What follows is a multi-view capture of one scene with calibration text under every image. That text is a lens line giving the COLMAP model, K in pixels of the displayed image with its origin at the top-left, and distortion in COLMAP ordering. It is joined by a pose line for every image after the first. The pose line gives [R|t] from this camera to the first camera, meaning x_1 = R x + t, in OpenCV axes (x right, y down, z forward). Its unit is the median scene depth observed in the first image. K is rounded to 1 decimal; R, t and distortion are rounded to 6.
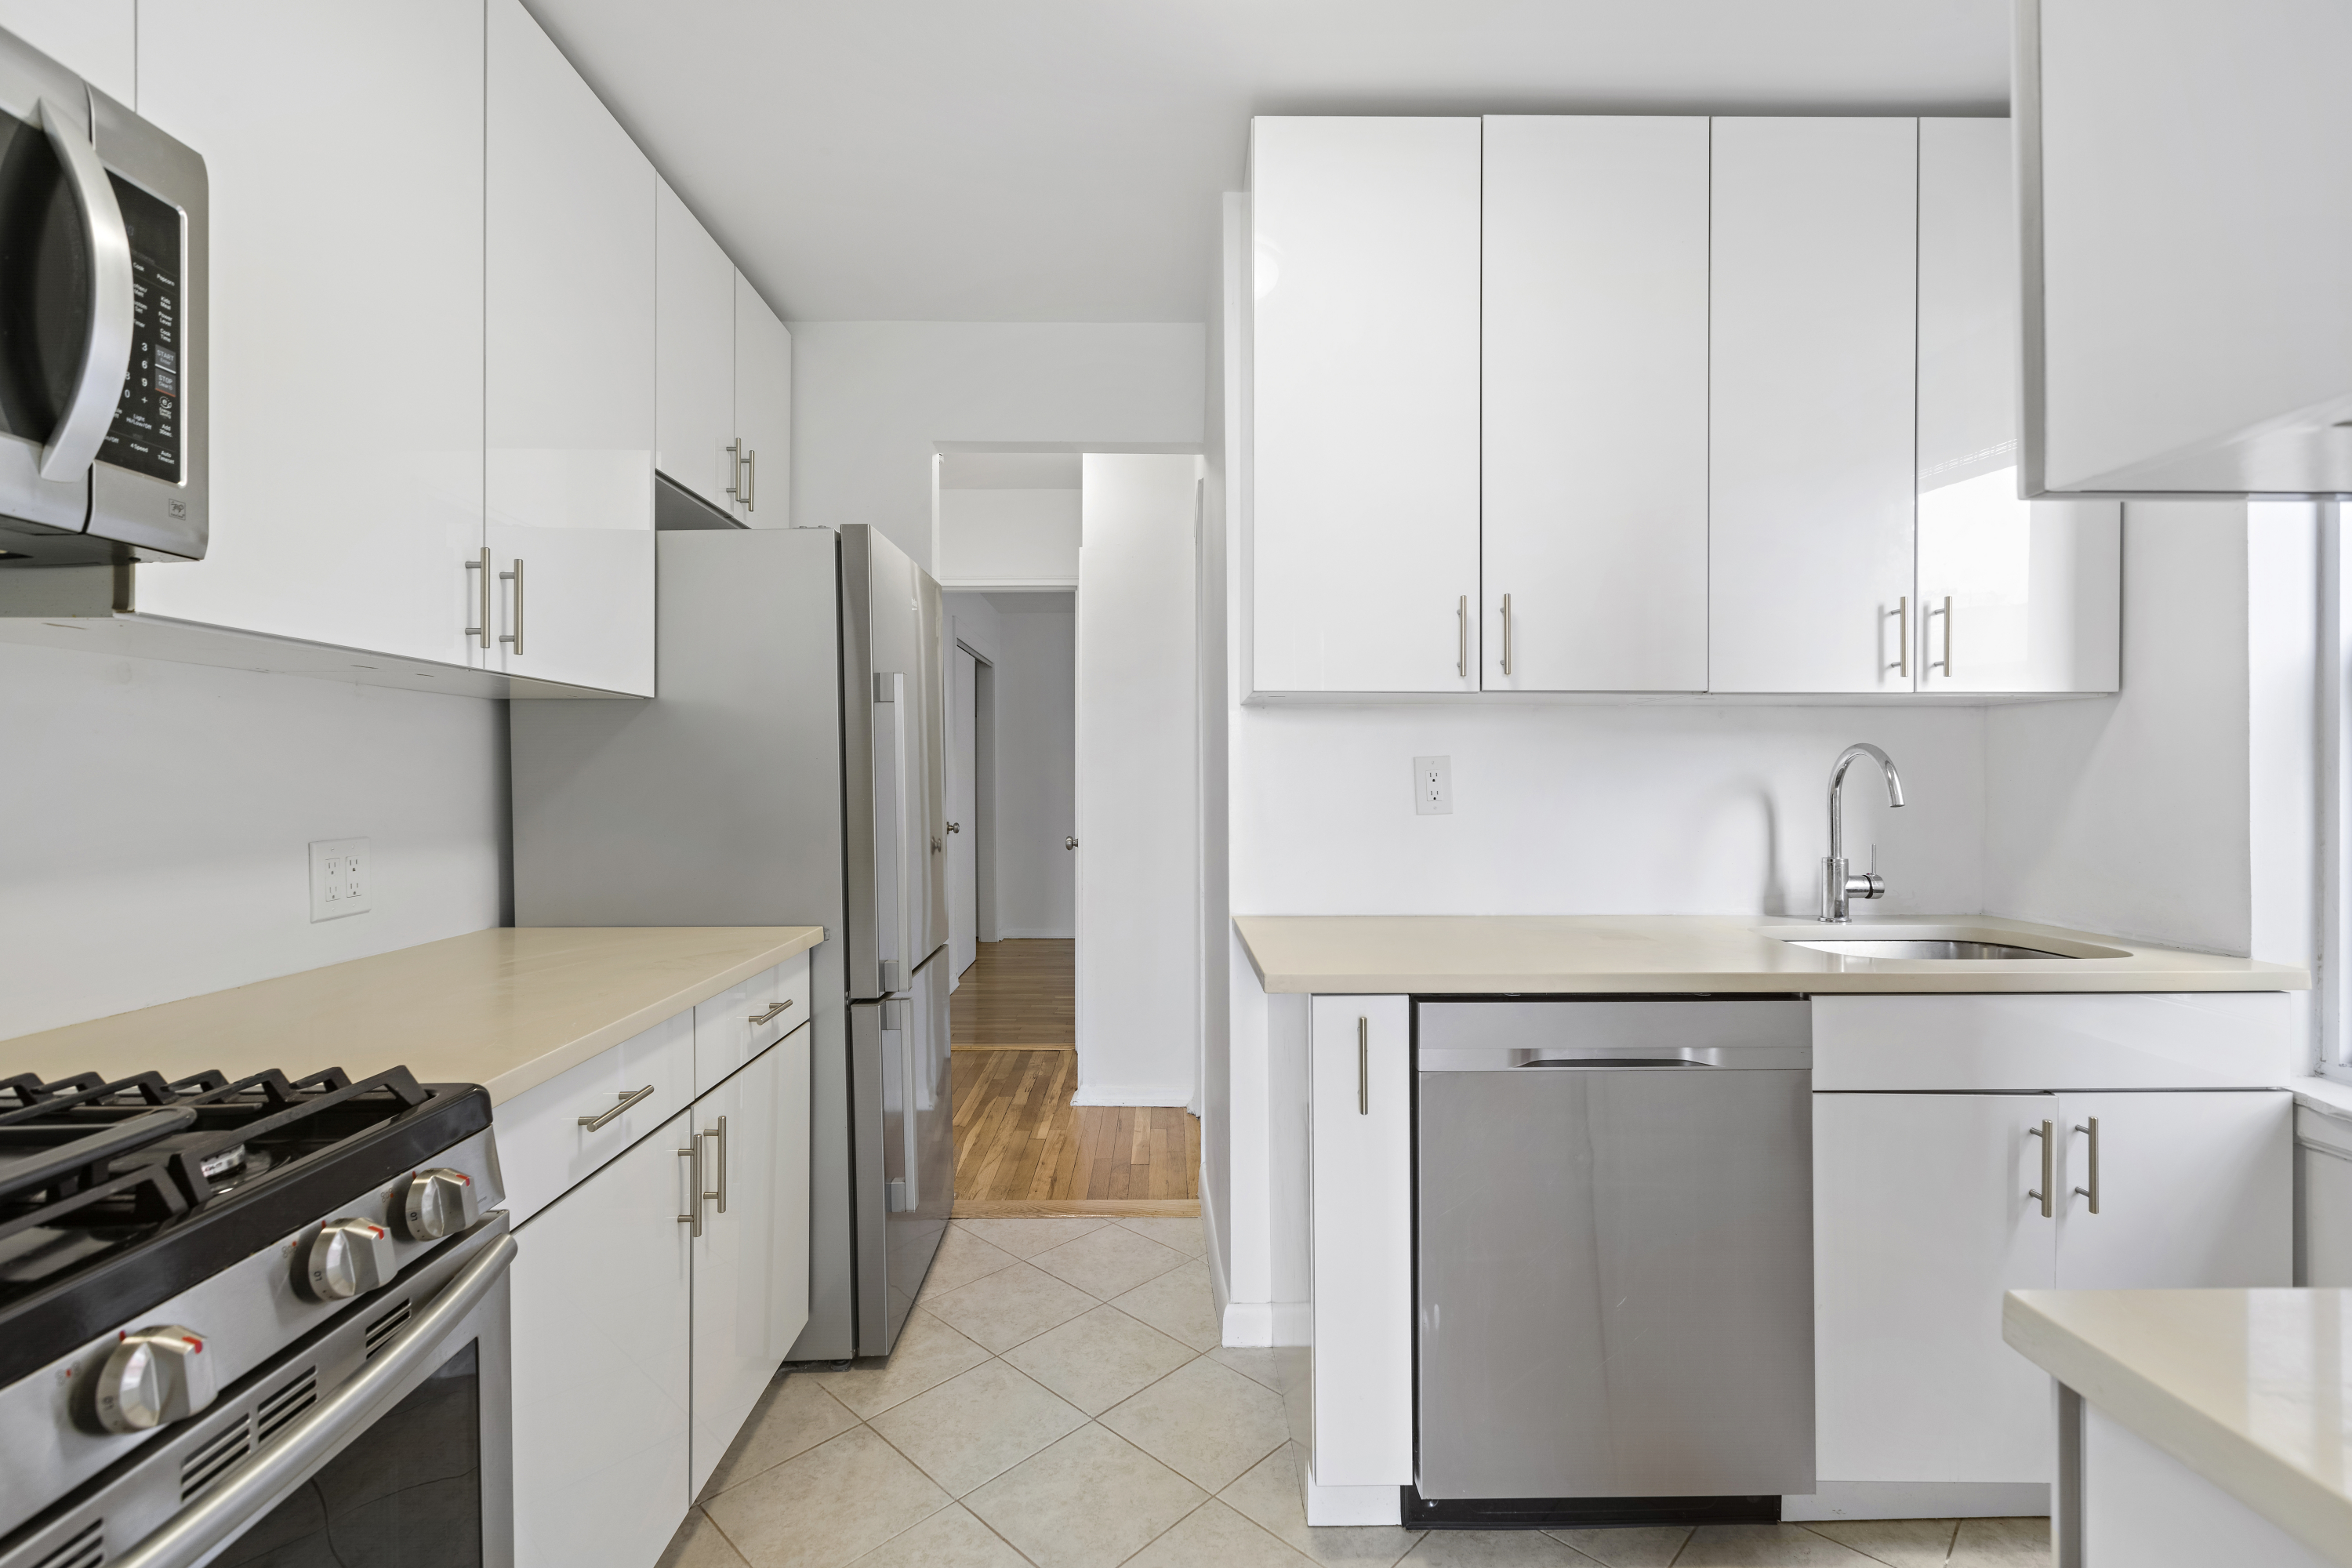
lens RADIAL K [[1054.9, 0, 1166.5], [0, 1054.9, 782.9], [0, 0, 1]] dist [-0.000205, -0.000171]
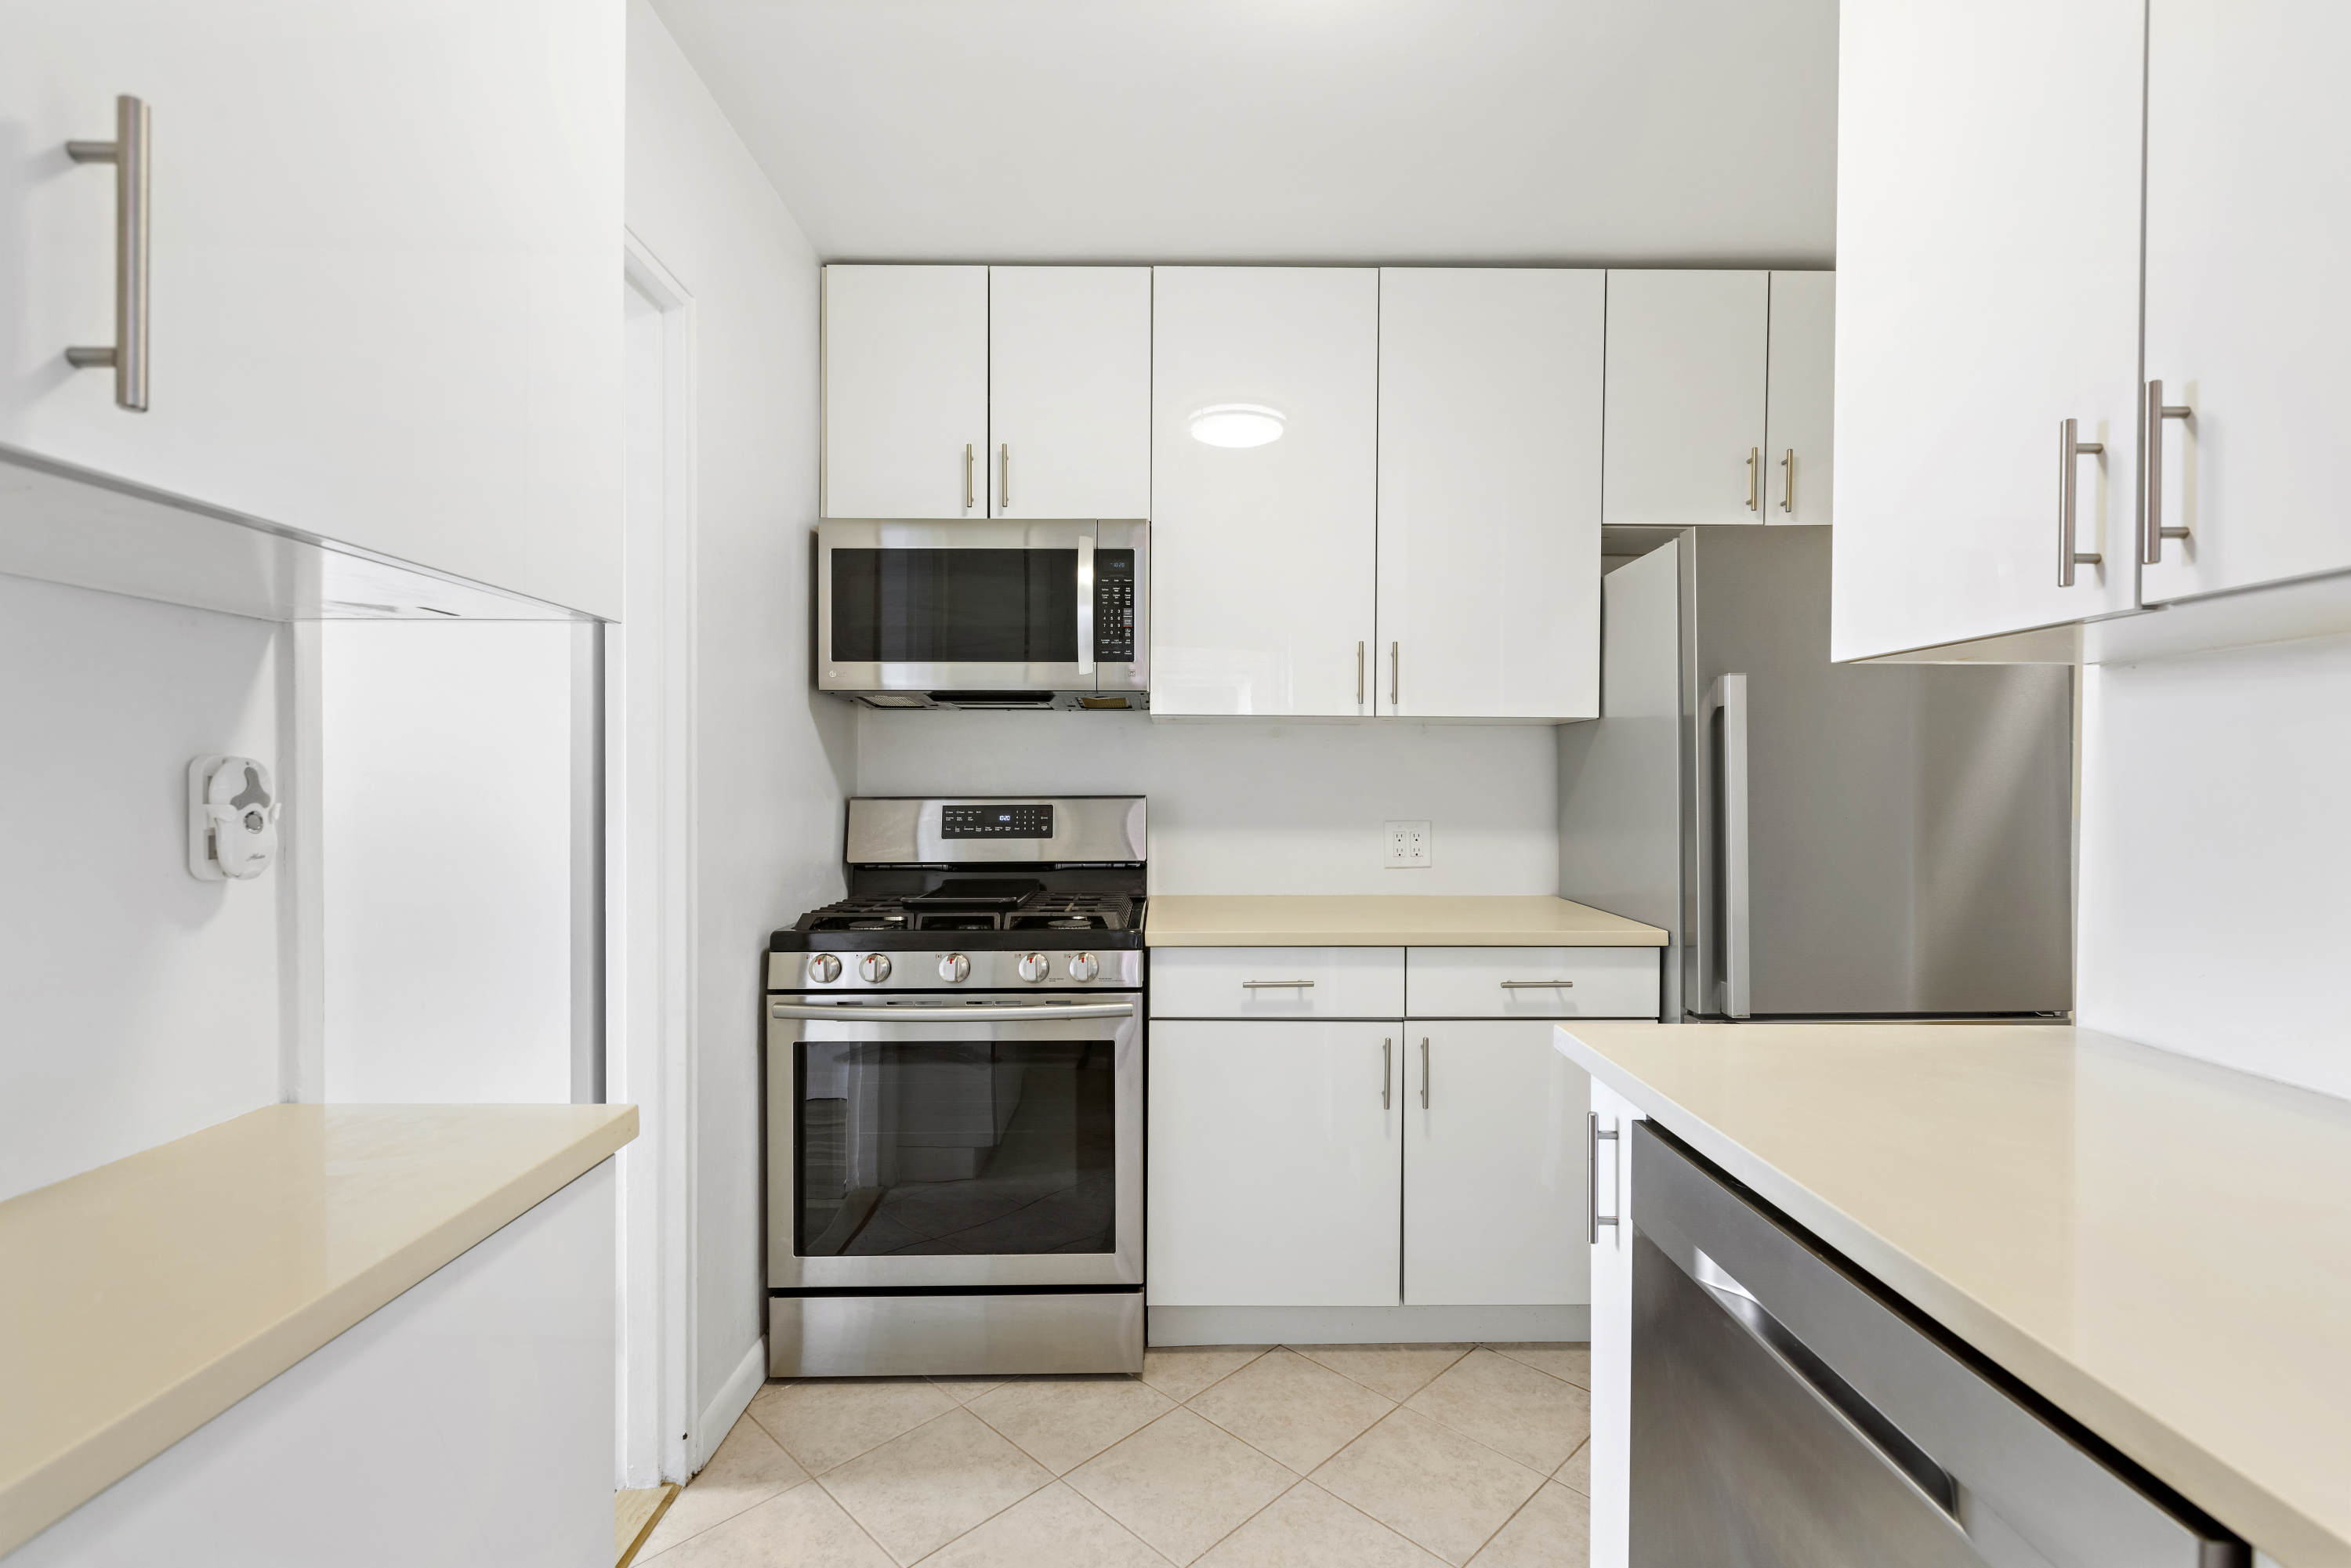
lens RADIAL K [[1054.4, 0, 1179.1], [0, 1054.4, 783.4], [0, 0, 1]] dist [-0.000205, -0.000171]
pose [[-0.003383, 0.026858, -0.999634, 1.466805], [-0.011258, 0.999575, 0.026895, -0.075365], [0.999931, 0.011345, -0.003080, 1.119298]]
